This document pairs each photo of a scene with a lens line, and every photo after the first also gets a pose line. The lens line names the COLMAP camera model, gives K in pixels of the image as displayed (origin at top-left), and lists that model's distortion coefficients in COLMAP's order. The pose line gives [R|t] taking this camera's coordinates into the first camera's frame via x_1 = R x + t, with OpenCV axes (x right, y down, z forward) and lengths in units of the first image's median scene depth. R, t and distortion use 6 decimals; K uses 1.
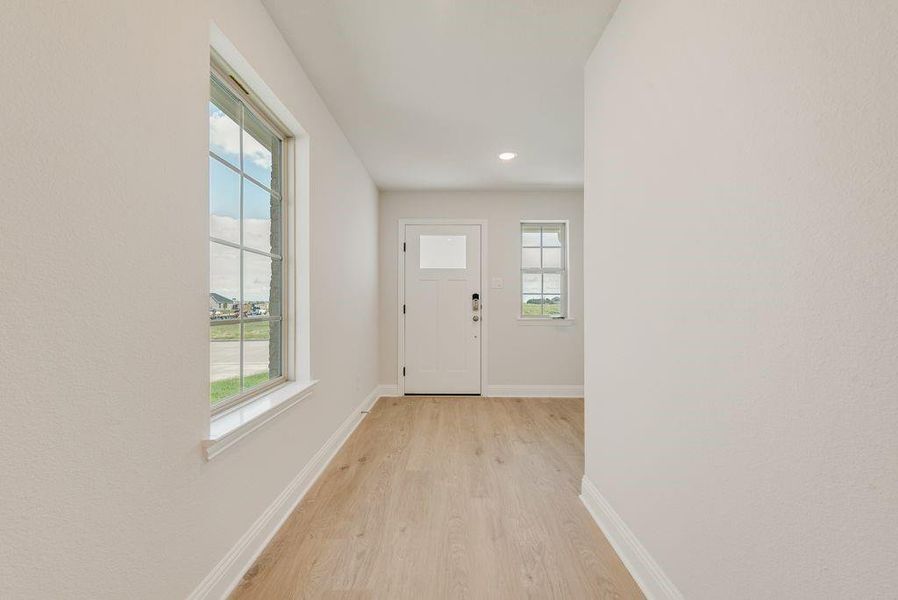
lens RADIAL K [[353.1, 0, 448.3], [0, 353.1, 304.1], [0, 0, 1]] dist [0.017888, -0.007242]
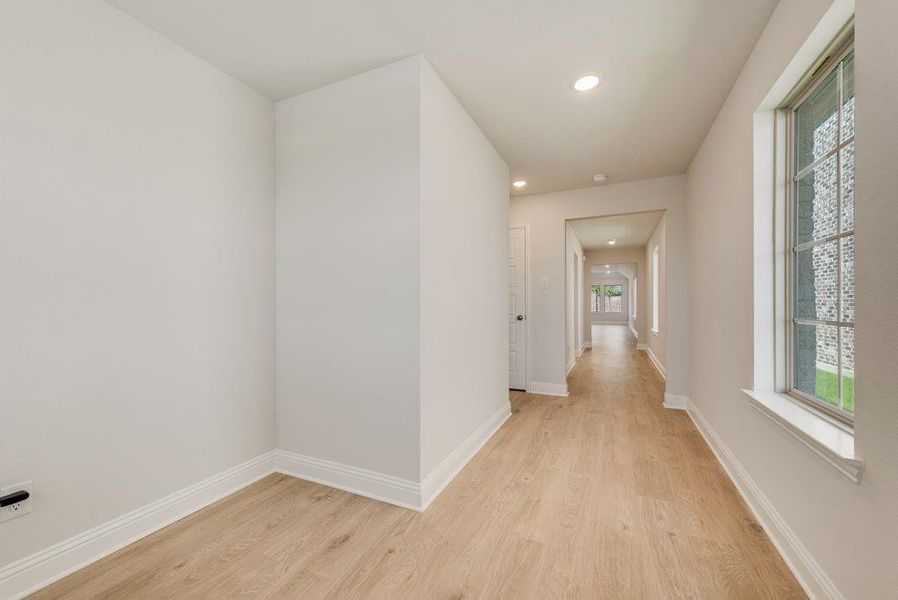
lens RADIAL K [[353.1, 0, 448.3], [0, 353.1, 304.1], [0, 0, 1]] dist [0.017888, -0.007242]
pose [[-0.907702, -0.002585, 0.419607, -0.093310], [-0.001610, 0.999995, 0.002679, -0.001200], [-0.419612, 0.001757, -0.907702, 2.150565]]
